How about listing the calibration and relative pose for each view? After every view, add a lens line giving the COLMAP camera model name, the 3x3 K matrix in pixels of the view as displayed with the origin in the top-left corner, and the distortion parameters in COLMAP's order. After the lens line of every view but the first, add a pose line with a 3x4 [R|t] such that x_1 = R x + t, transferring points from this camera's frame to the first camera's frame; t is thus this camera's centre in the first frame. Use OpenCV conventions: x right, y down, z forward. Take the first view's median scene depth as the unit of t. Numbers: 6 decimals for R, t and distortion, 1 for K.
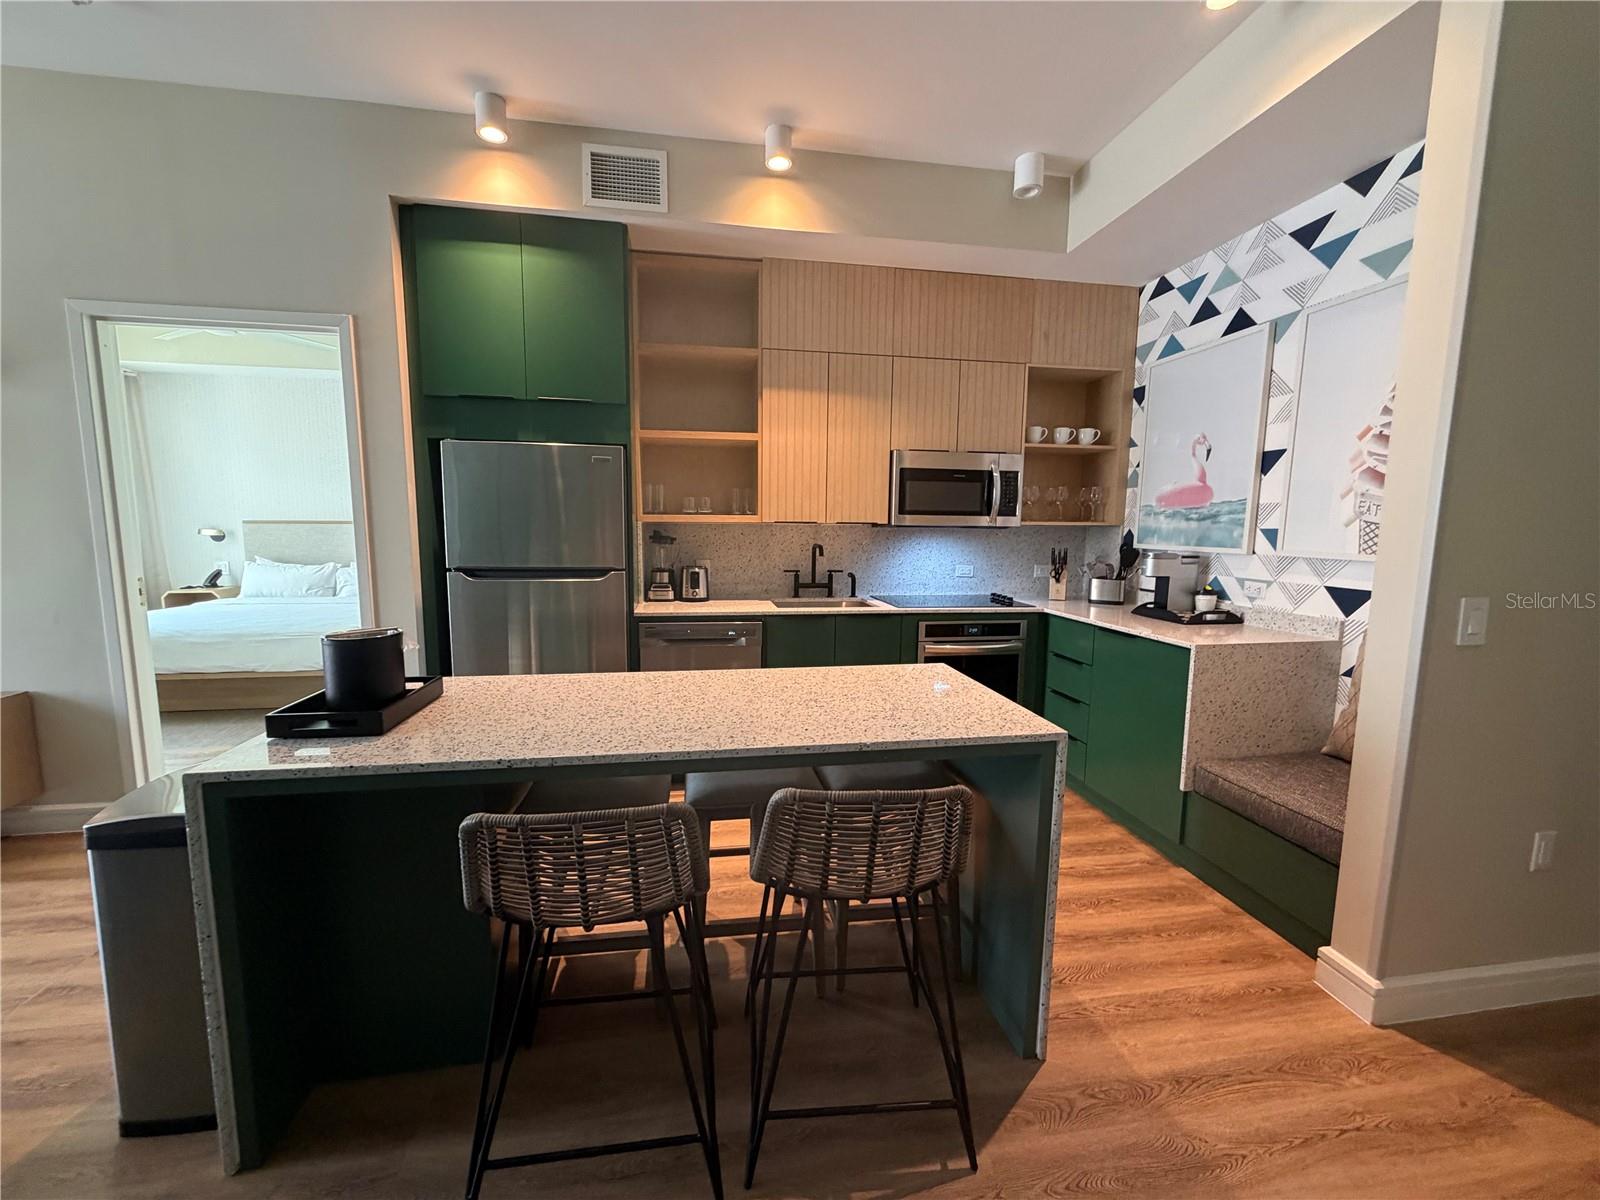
lens RADIAL K [[636.2, 0, 800.0], [0, 636.2, 600.0], [0, 0, 1]] dist [-0.000619, 0.000485]
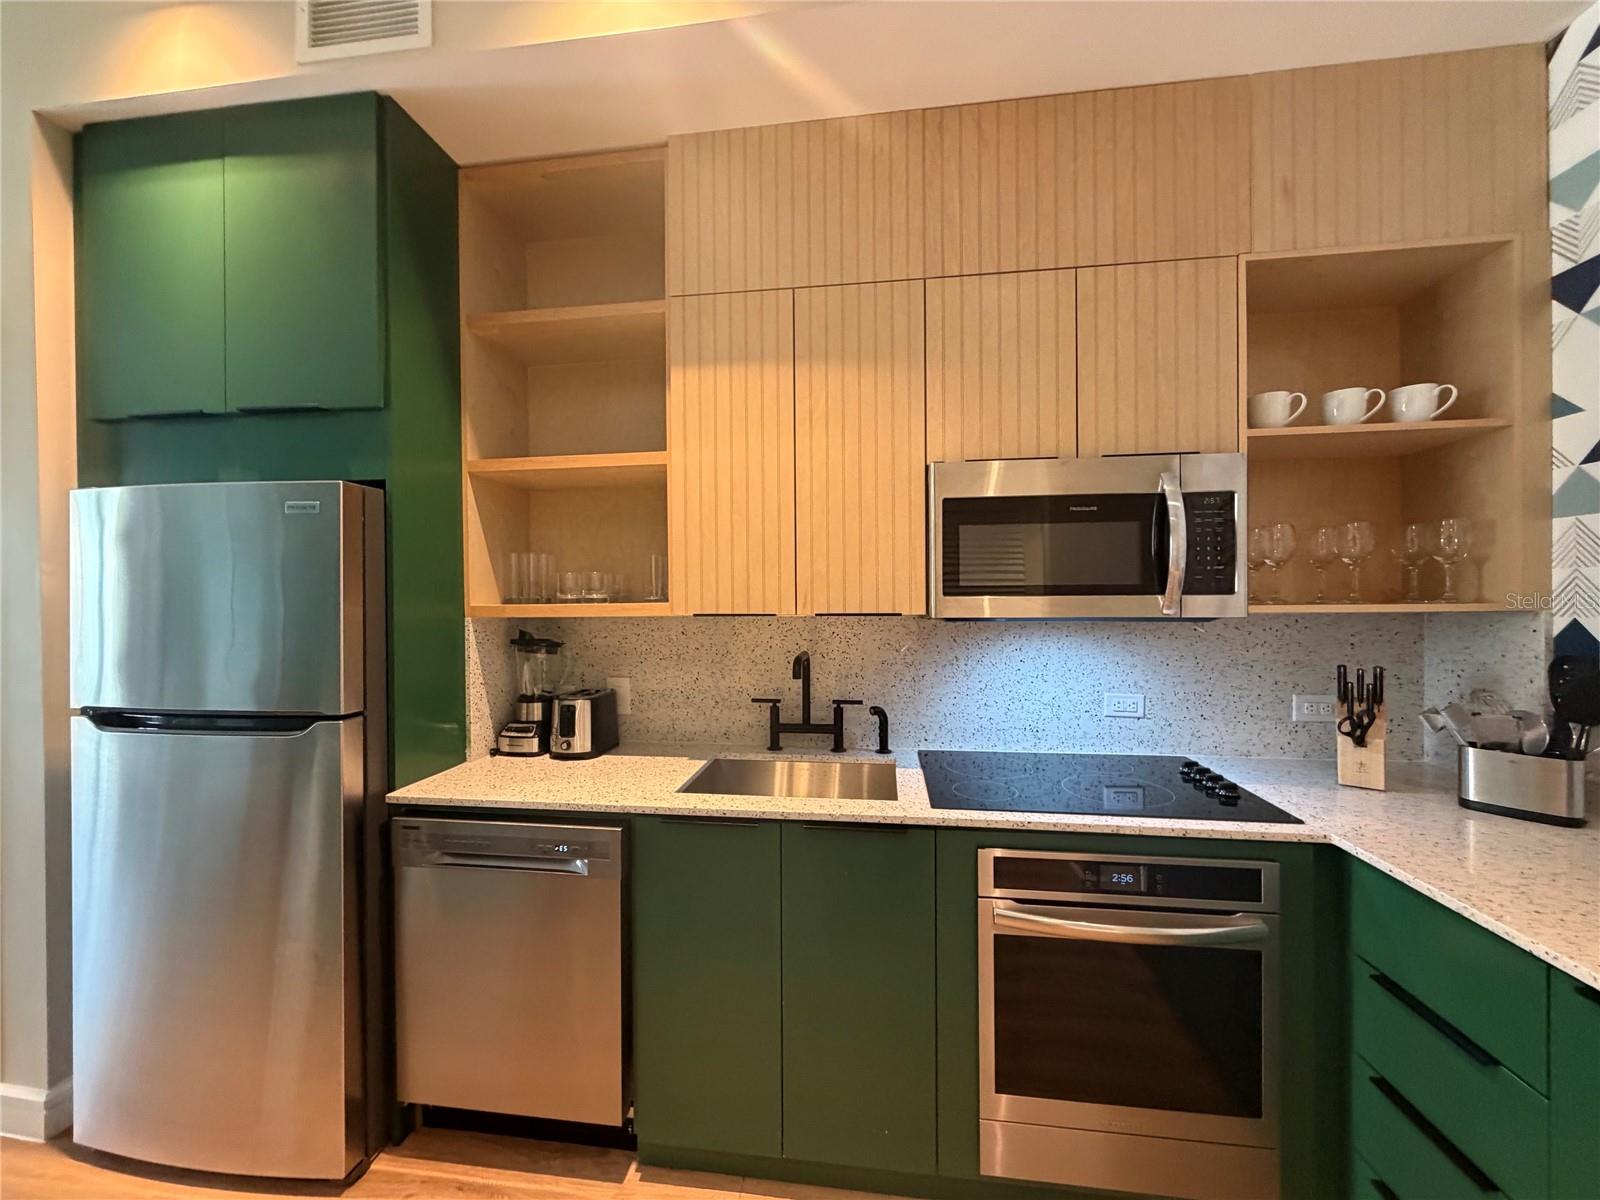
lens RADIAL K [[636.2, 0, 800.0], [0, 636.2, 600.0], [0, 0, 1]] dist [-0.000619, 0.000485]
pose [[0.954880, -0.016845, -0.296514, 0.194651], [-0.017217, 0.993571, -0.111891, -0.077370], [0.296492, 0.111947, 0.948451, 0.526210]]
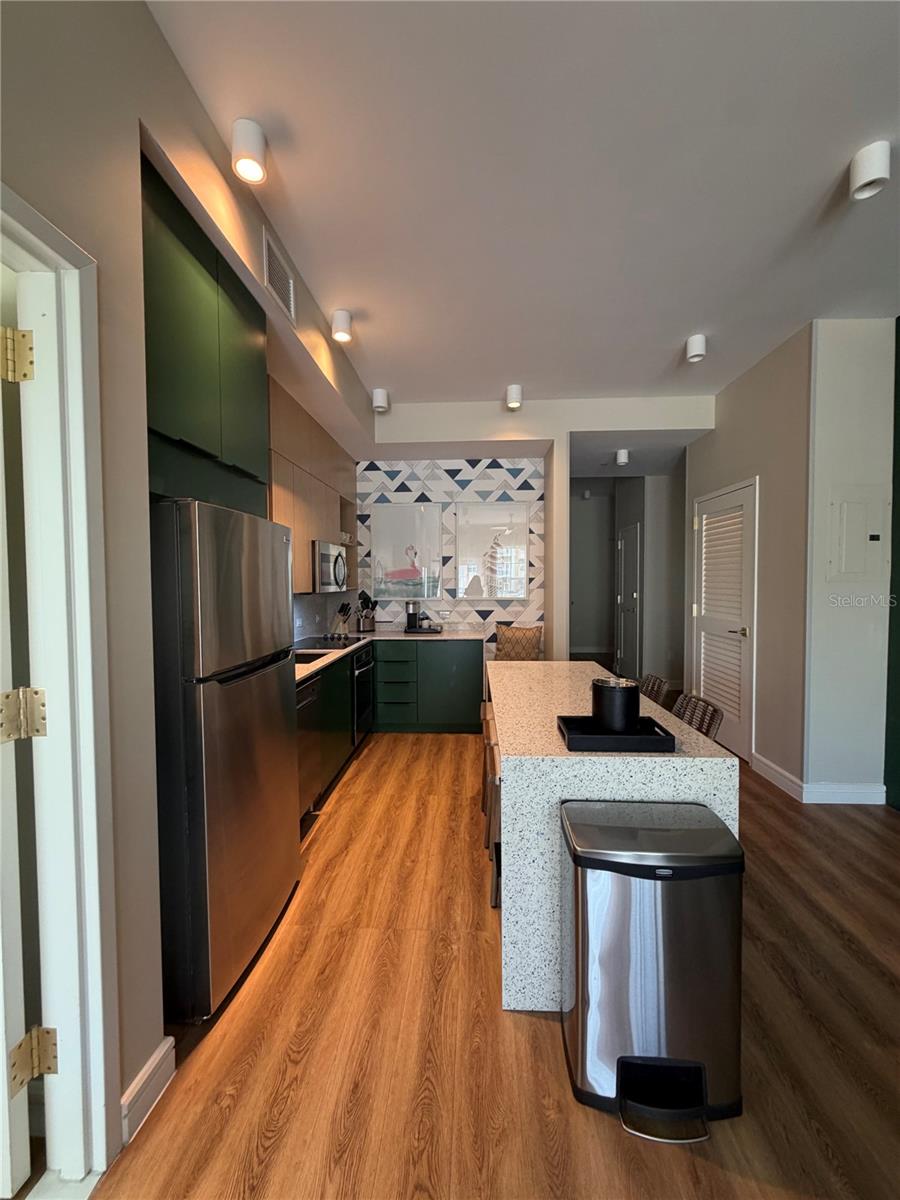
lens RADIAL K [[477.1, 0, 450.0], [0, 477.1, 596.2], [0, 0, 1]] dist [-0.000619, 0.000485]
pose [[0.216505, -0.044173, 0.975282, -0.826444], [0.124609, 0.992056, 0.017270, -0.094102], [-0.968297, 0.117789, 0.220289, 0.494856]]
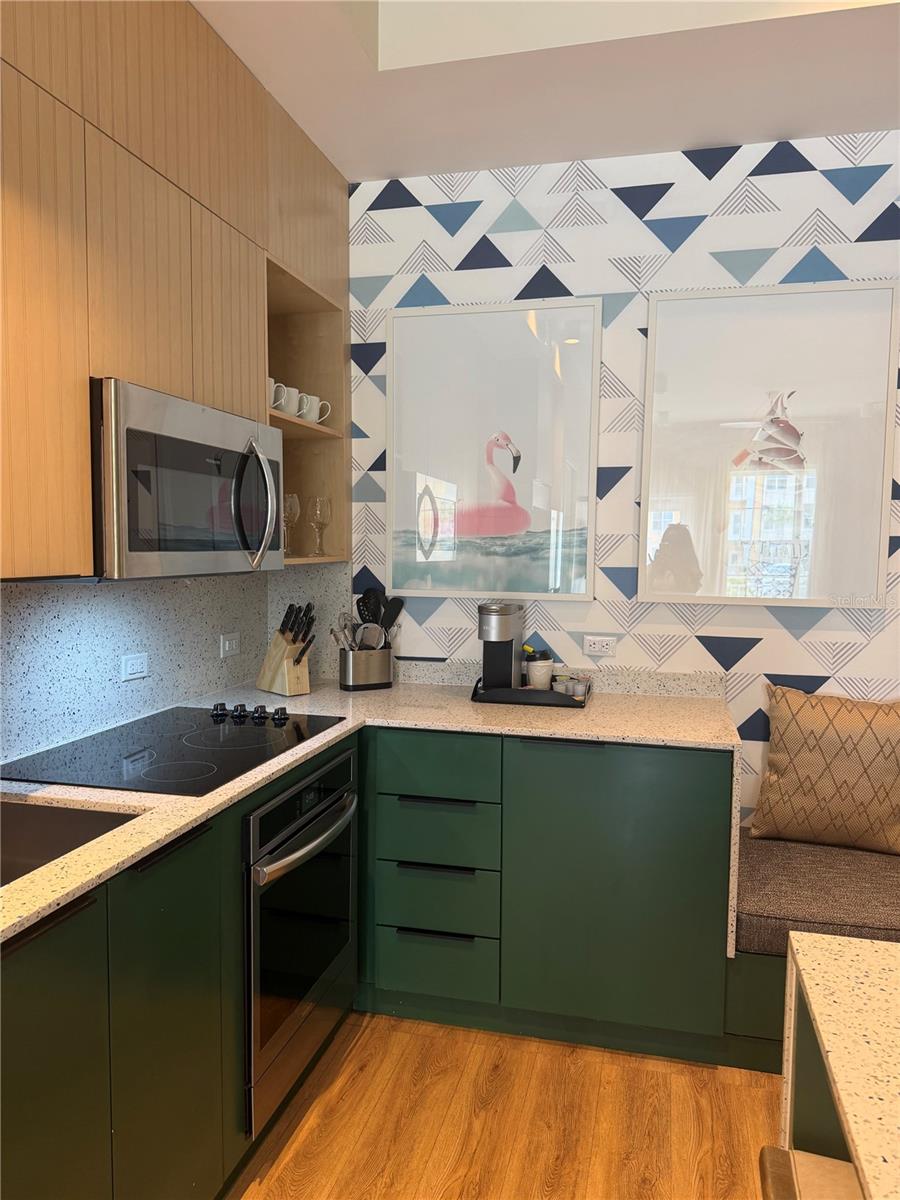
lens RADIAL K [[832.0, 0, 453.4], [0, 832.0, 607.0], [0, 0, 1]] dist [0.124209, -0.210097]
pose [[0.399398, -0.078428, 0.913417, -0.231402], [0.103880, 0.993789, 0.039907, -0.102315], [-0.910873, 0.078947, 0.405064, 0.629629]]
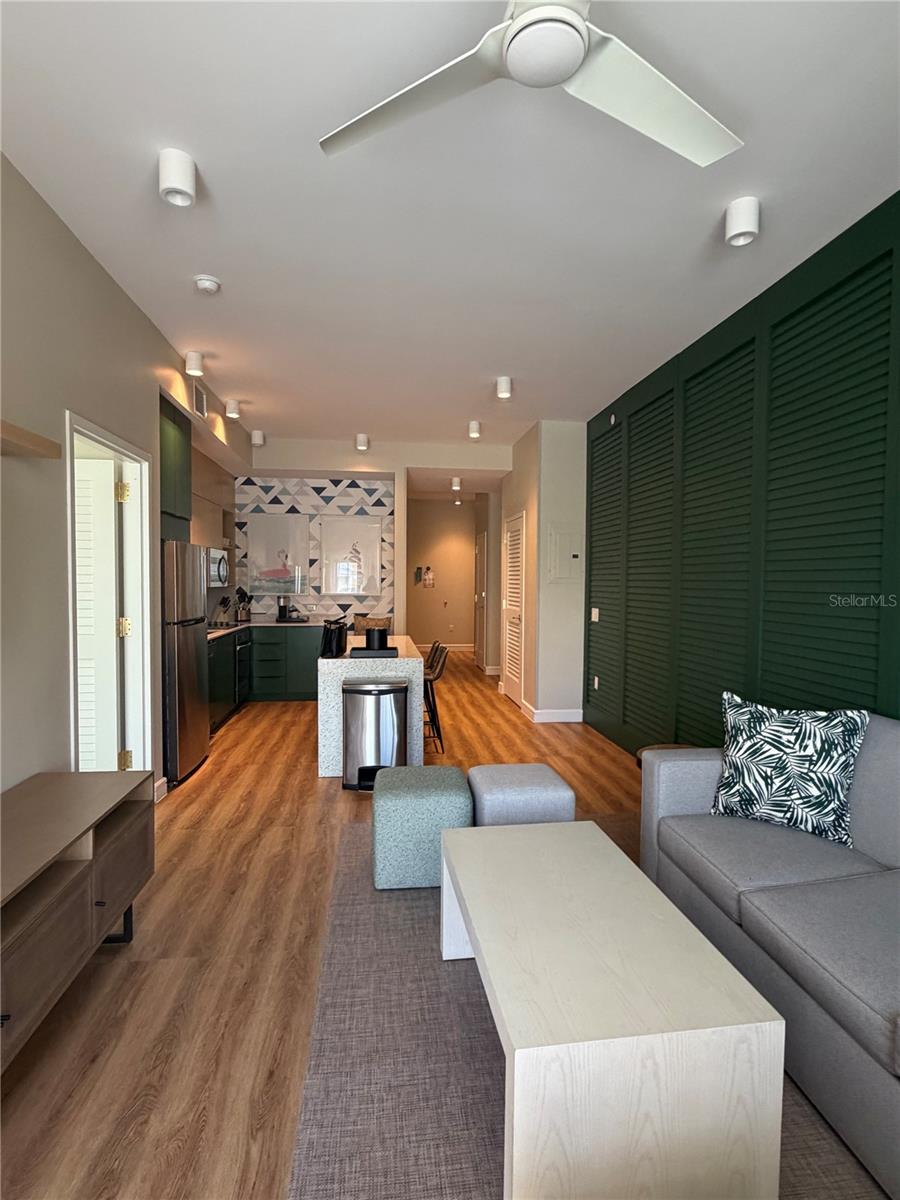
lens RADIAL K [[616.3, 0, 452.4], [0, 616.3, 601.4], [0, 0, 1]] dist [-0.000972, 0.000326]
pose [[0.042362, -0.044955, 0.998090, -1.650769], [0.112336, 0.992867, 0.039952, -0.069213], [-0.992767, 0.110429, 0.047110, 0.212272]]
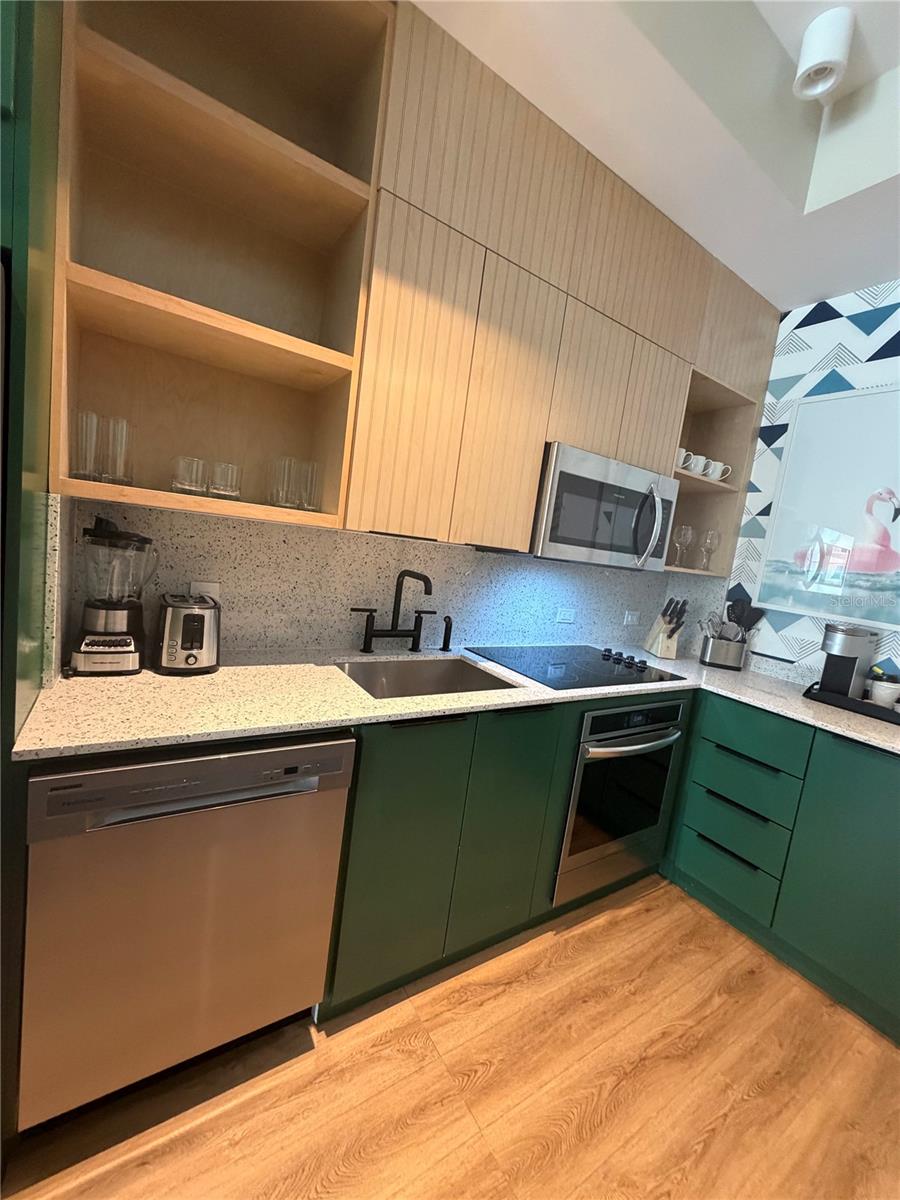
lens RADIAL K [[477.1, 0, 450.0], [0, 477.1, 596.2], [0, 0, 1]] dist [-0.000619, 0.000485]
pose [[0.911450, 0.060729, 0.406903, -0.137178], [-0.071306, 0.997395, 0.010865, -0.076641], [-0.405184, -0.038917, 0.913407, 0.593941]]
